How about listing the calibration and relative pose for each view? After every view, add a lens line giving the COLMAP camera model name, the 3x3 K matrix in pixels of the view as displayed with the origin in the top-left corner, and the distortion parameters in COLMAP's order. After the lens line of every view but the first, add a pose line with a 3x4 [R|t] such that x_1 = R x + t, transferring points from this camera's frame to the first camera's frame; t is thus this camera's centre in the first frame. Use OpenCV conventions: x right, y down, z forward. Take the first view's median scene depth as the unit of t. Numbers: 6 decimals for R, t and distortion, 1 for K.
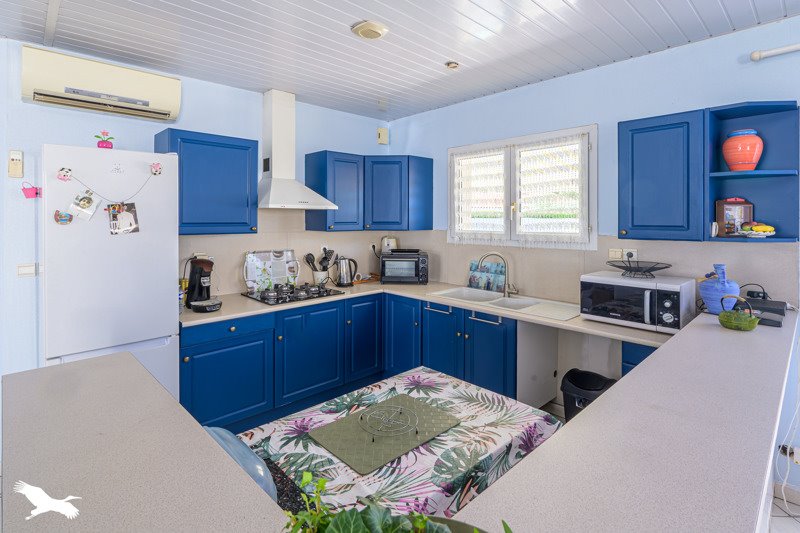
lens RADIAL K [[391.3, 0, 375.4], [0, 391.3, 222.2], [0, 0, 1]] dist [-0.000989, -0.000031]
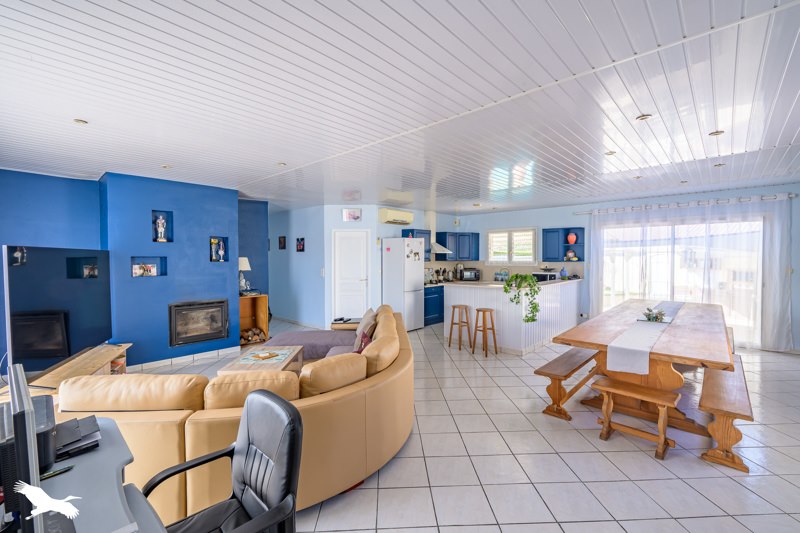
lens RADIAL K [[359.5, 0, 401.4], [0, 359.5, 265.7], [0, 0, 1]] dist [-0.000889, -0.000016]
pose [[0.992304, -0.006794, 0.123643, -0.776328], [0.004924, 0.999869, 0.015426, 0.016349], [-0.123731, -0.014699, 0.992207, -1.532368]]
